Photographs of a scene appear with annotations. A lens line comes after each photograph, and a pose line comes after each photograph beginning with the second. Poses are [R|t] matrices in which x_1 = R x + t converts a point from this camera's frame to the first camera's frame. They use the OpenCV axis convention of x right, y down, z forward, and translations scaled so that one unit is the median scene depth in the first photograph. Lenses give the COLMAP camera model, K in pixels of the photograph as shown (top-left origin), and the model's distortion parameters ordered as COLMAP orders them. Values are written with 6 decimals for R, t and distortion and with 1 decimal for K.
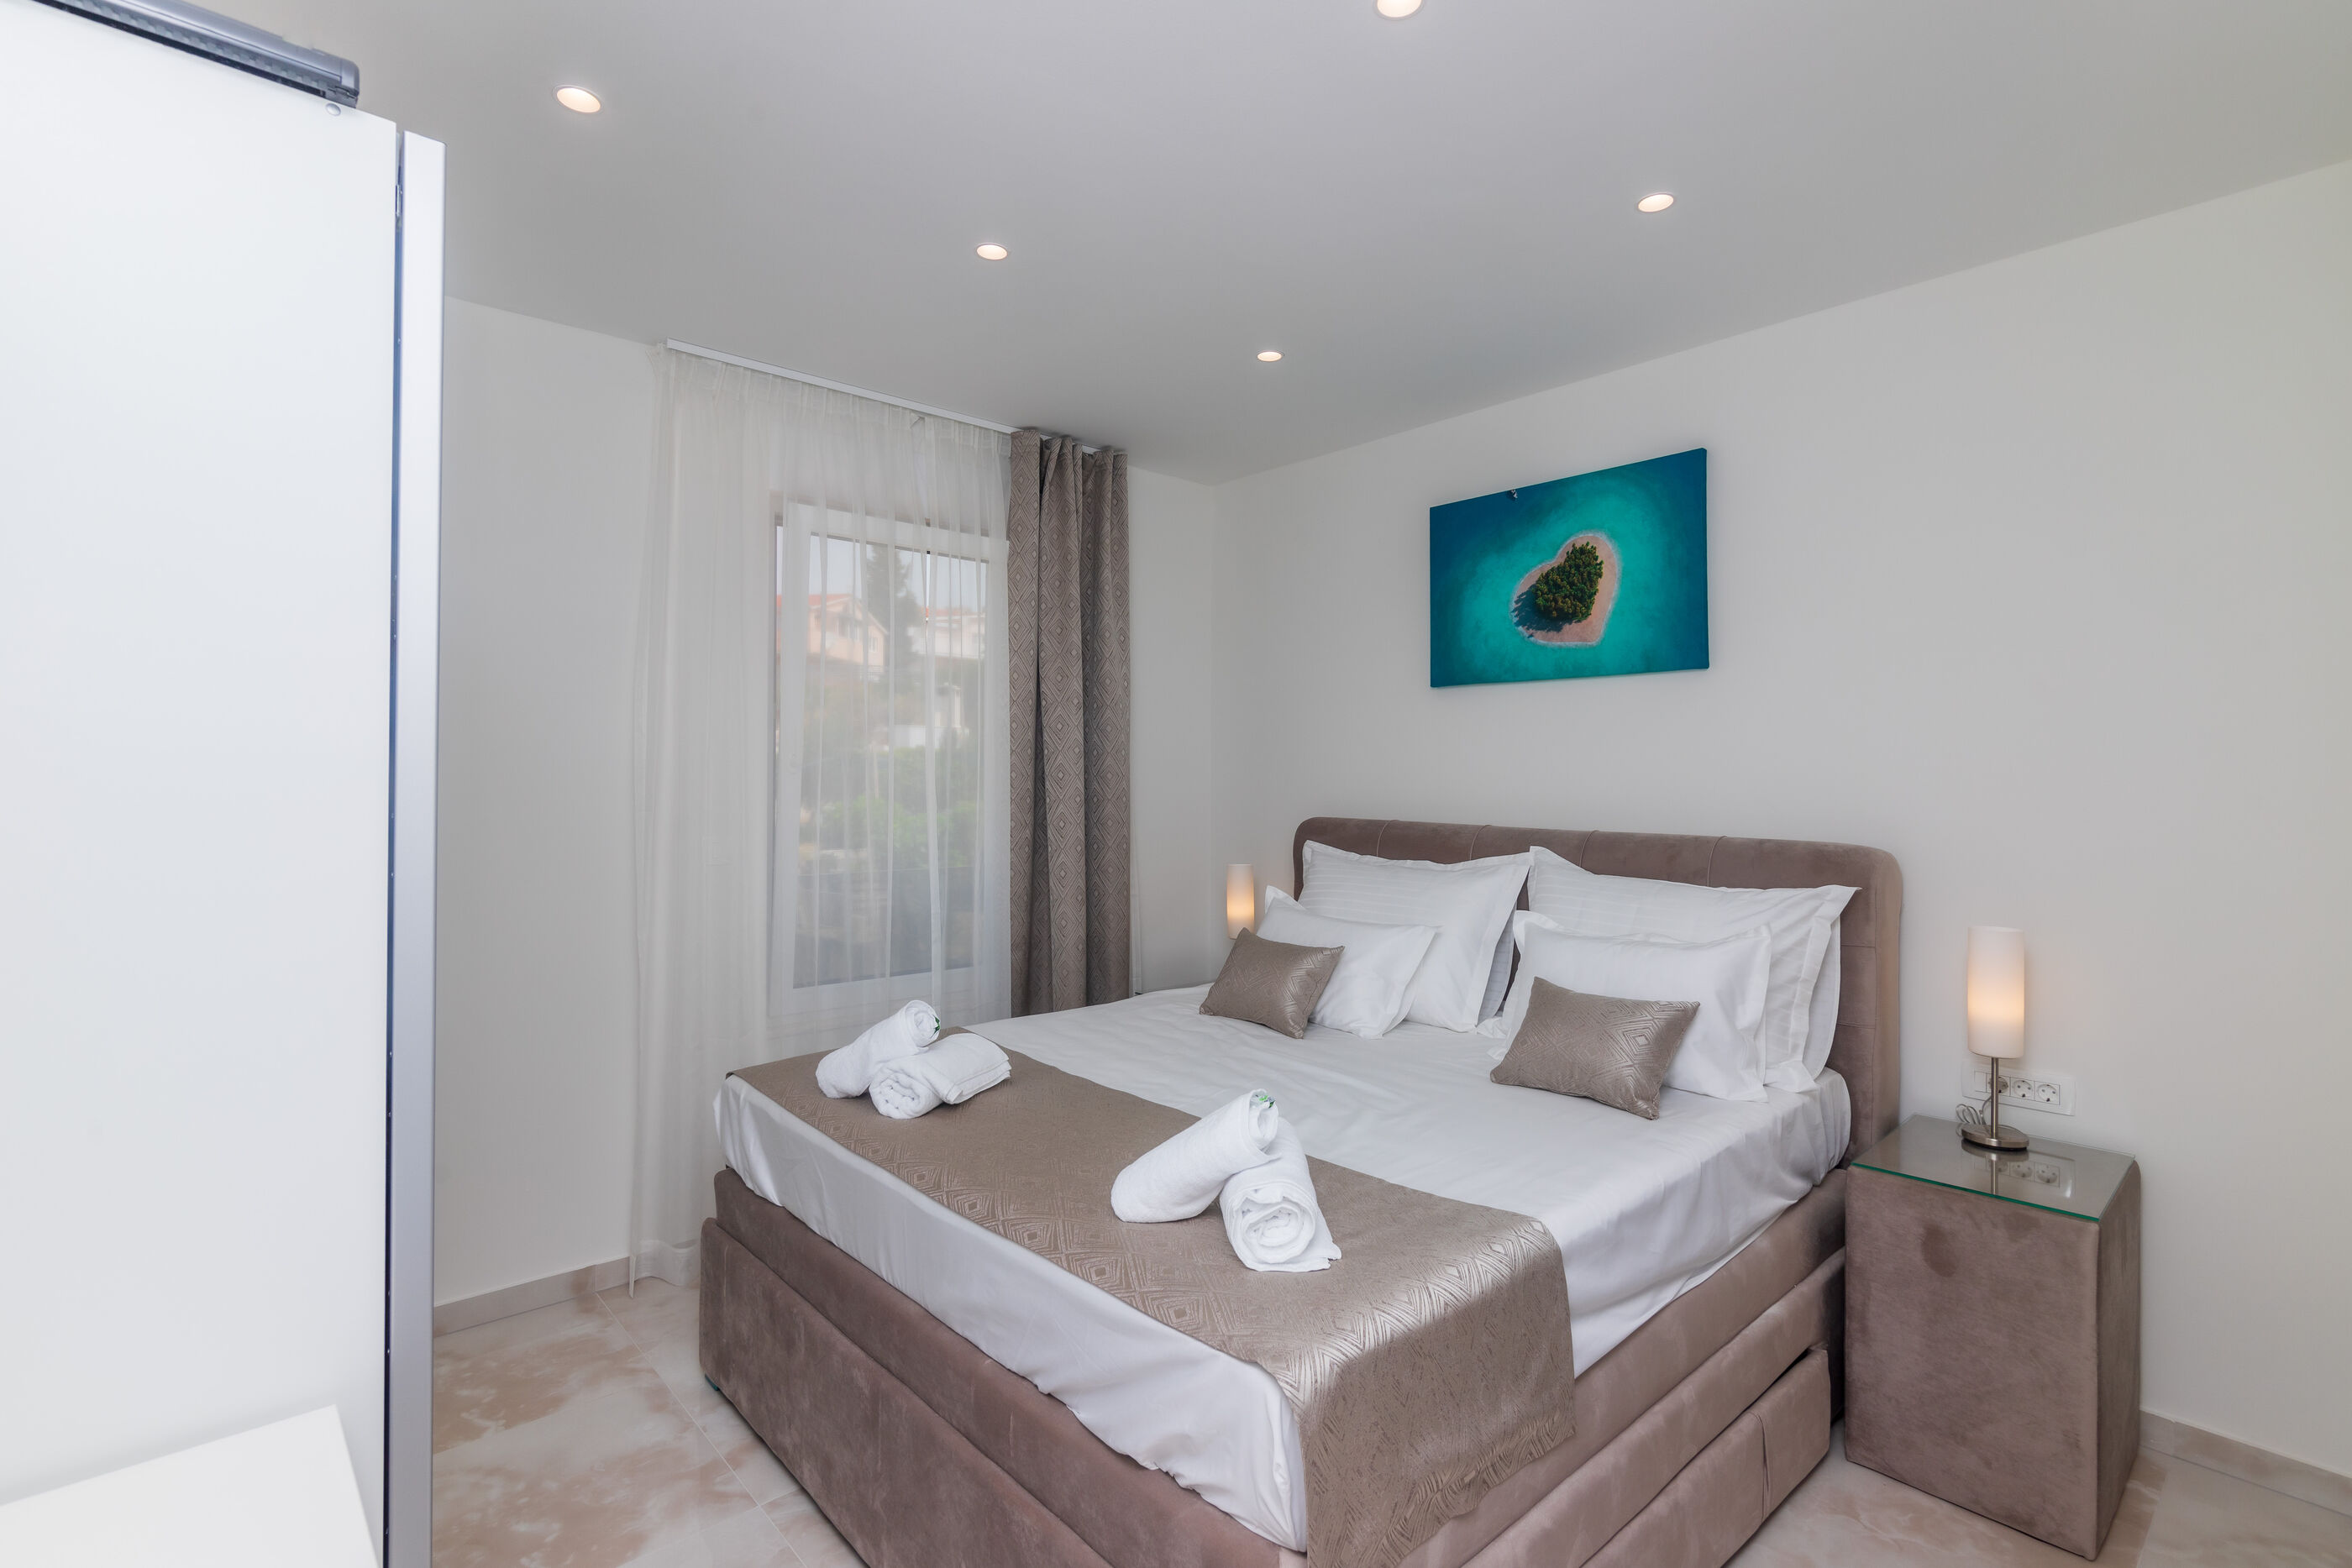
lens RADIAL K [[1090.2, 0, 1187.4], [0, 1090.2, 781.4], [0, 0, 1]] dist [0.001107, 0.000324]
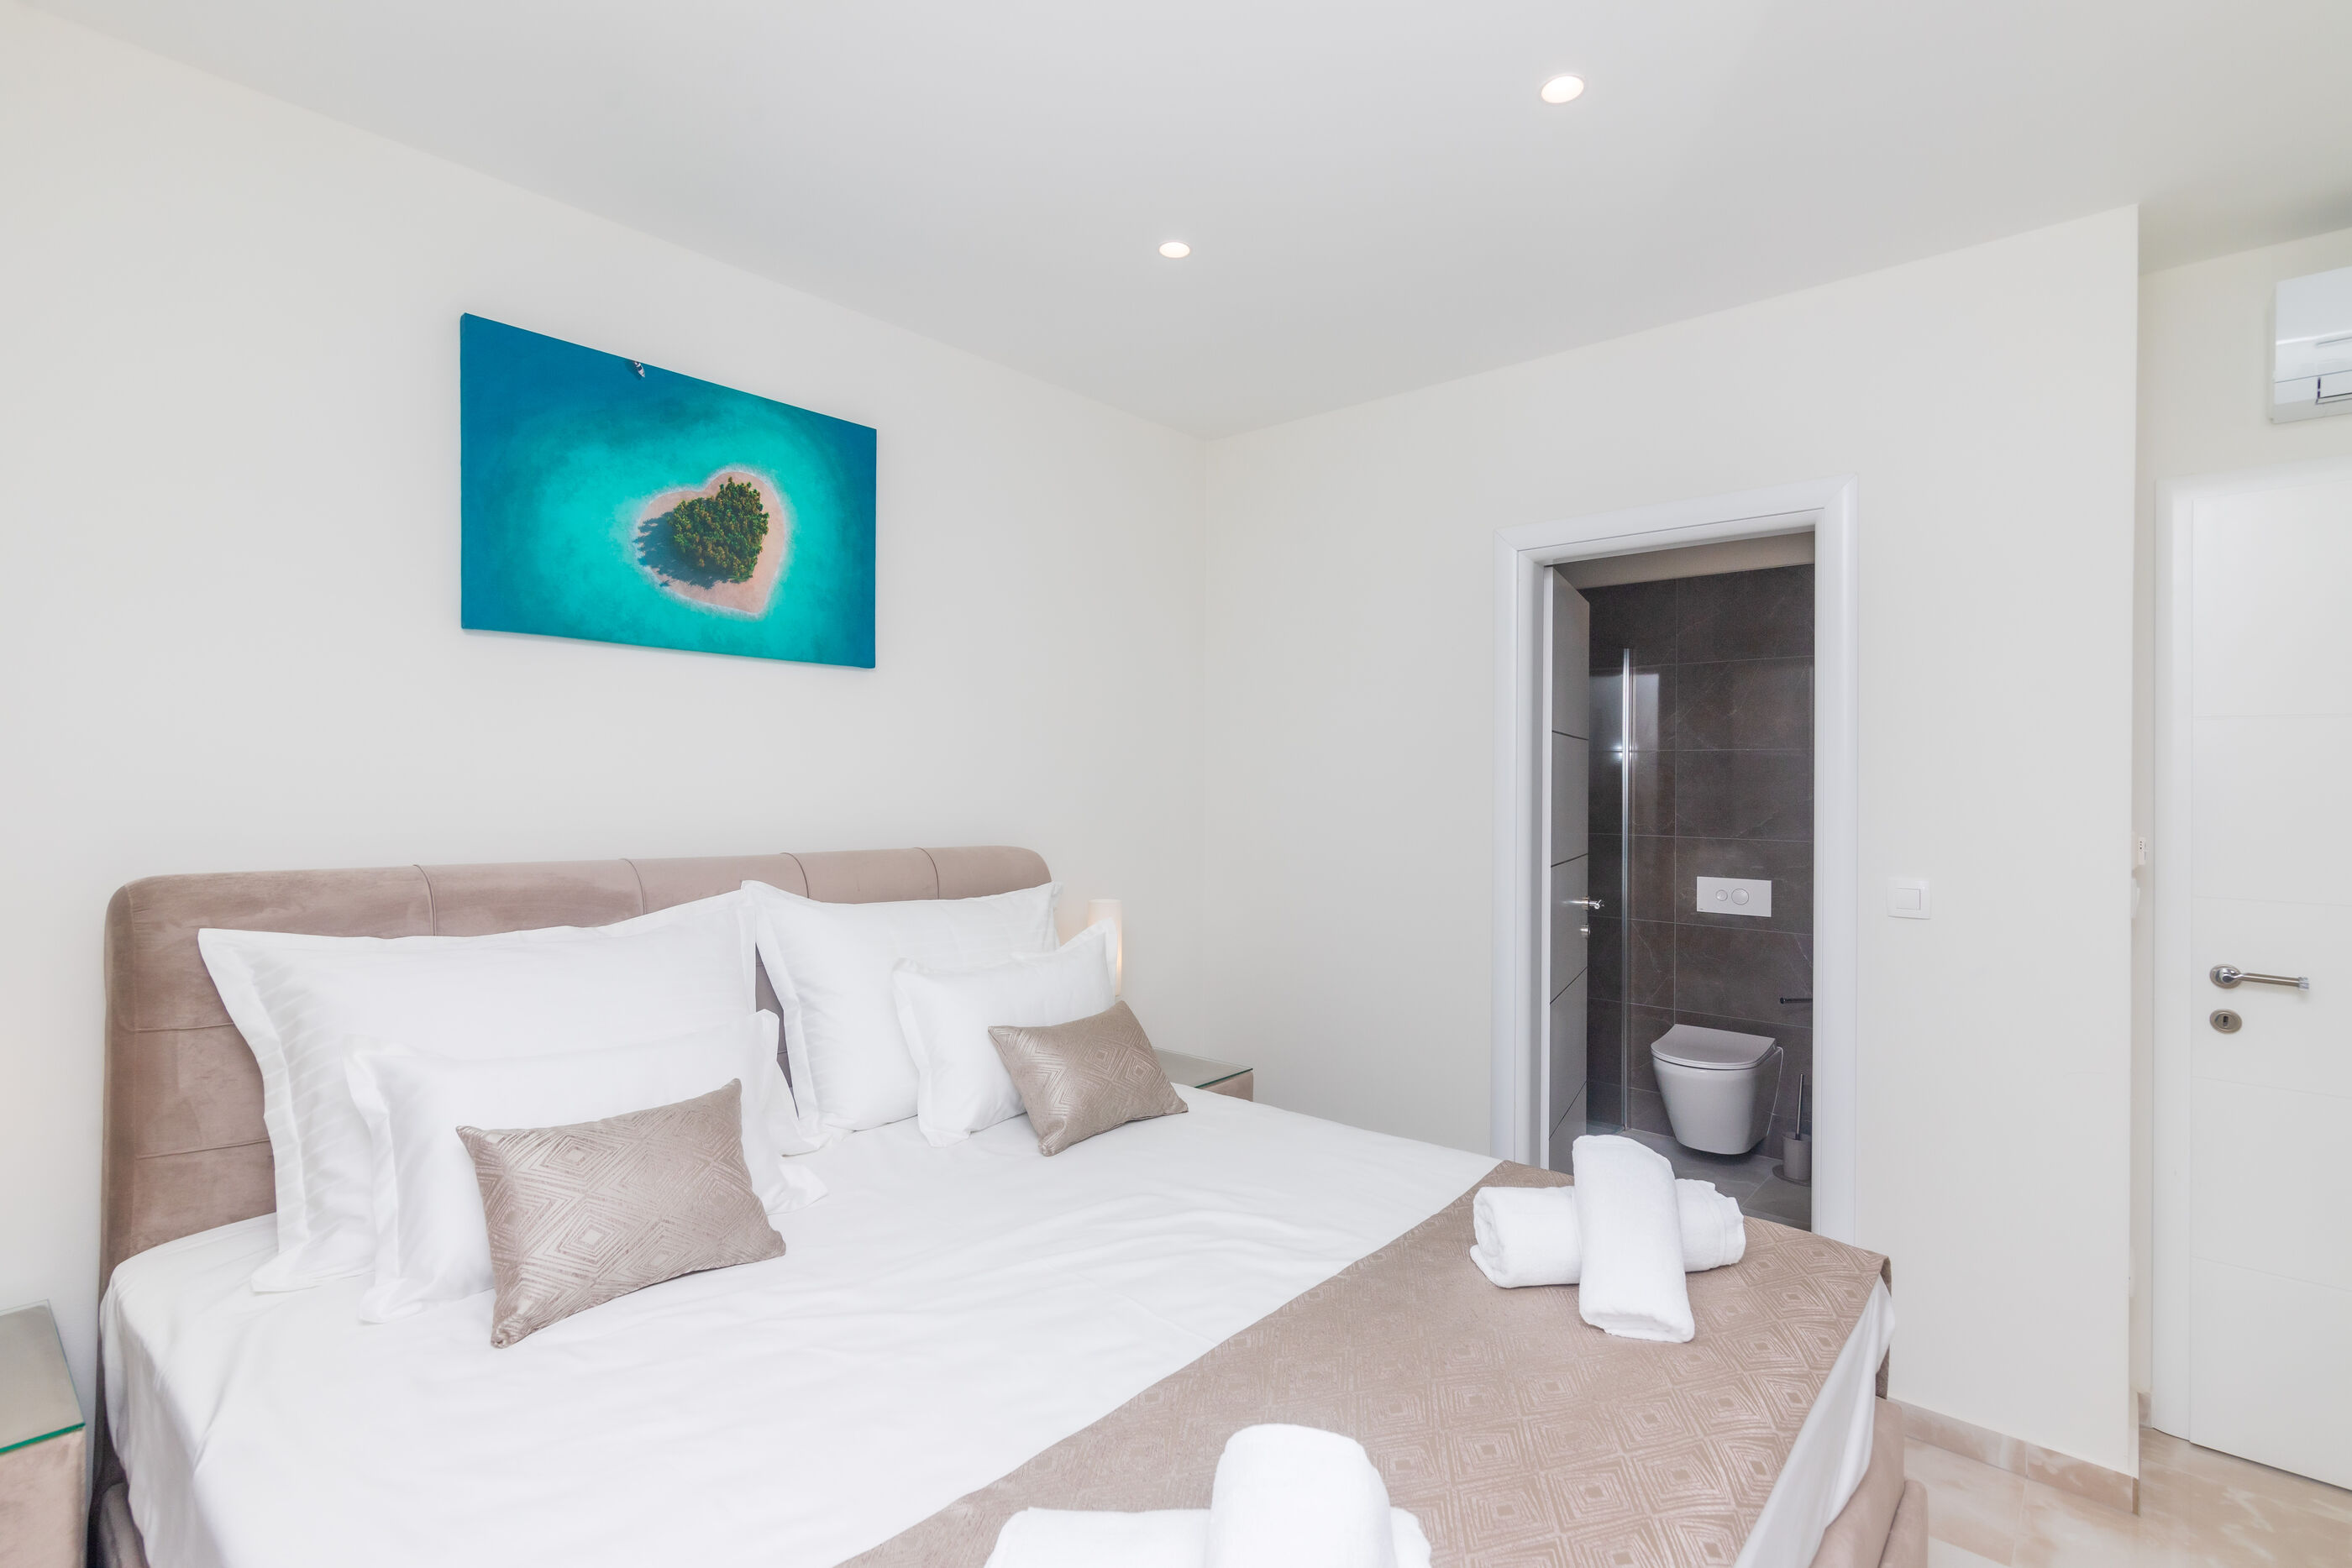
lens RADIAL K [[1090.2, 0, 1192.4], [0, 1090.2, 786.4], [0, 0, 1]] dist [0.001107, 0.000324]
pose [[-0.125395, -0.007622, 0.992078, -0.435448], [-0.004377, 0.999965, 0.007129, -0.010327], [-0.992097, -0.003448, -0.125424, 0.772532]]
